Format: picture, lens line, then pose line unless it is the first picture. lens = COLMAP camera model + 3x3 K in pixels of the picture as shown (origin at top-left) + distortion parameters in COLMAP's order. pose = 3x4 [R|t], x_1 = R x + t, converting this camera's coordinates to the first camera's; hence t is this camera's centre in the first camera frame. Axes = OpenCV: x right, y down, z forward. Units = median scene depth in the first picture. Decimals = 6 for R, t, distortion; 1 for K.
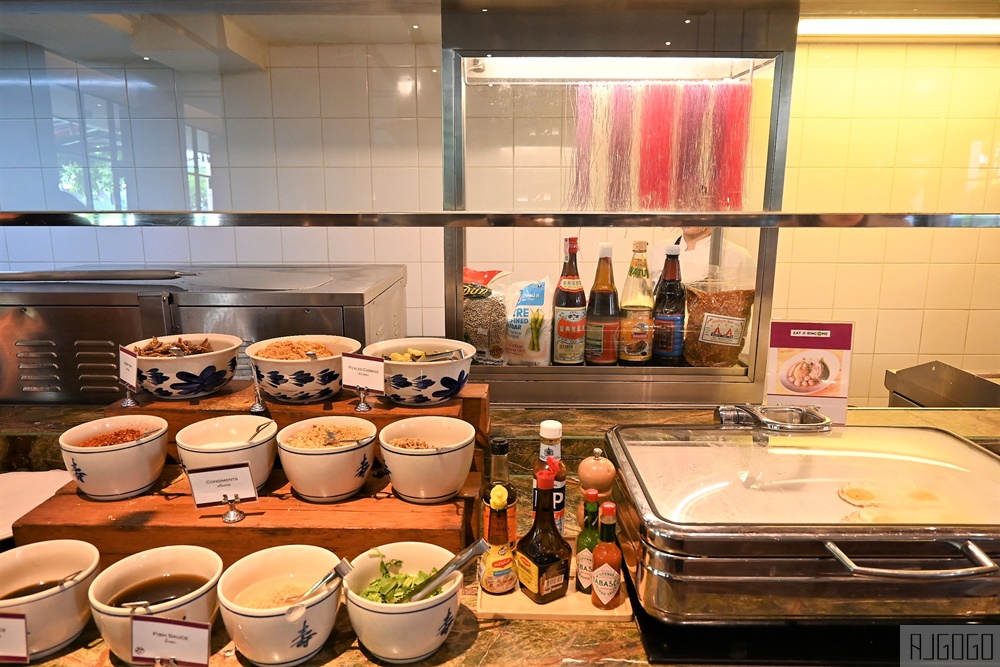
lens RADIAL K [[677.9, 0, 499.4], [0, 677.9, 333.3], [0, 0, 1]] dist [-0.013207, -0.004871]
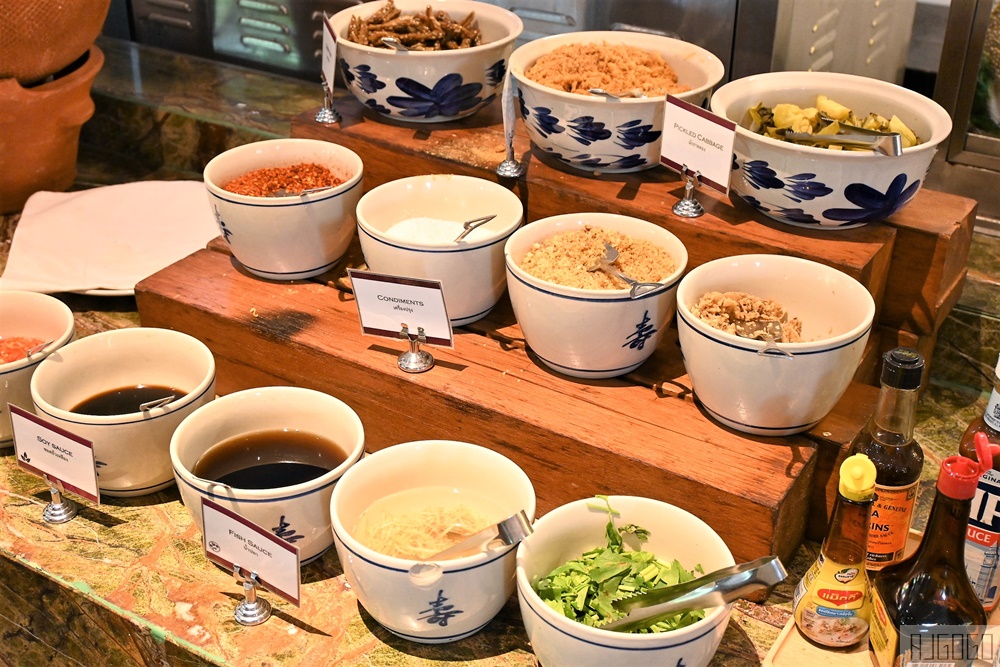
lens RADIAL K [[1247.1, 0, 500.3], [0, 1247.1, 335.0], [0, 0, 1]] dist [-0.012627, 0.000000]
pose [[0.854974, 0.258794, -0.449494, 0.138873], [-0.107062, 0.936020, 0.335268, -0.112300], [0.507501, -0.238522, 0.827980, 0.138156]]
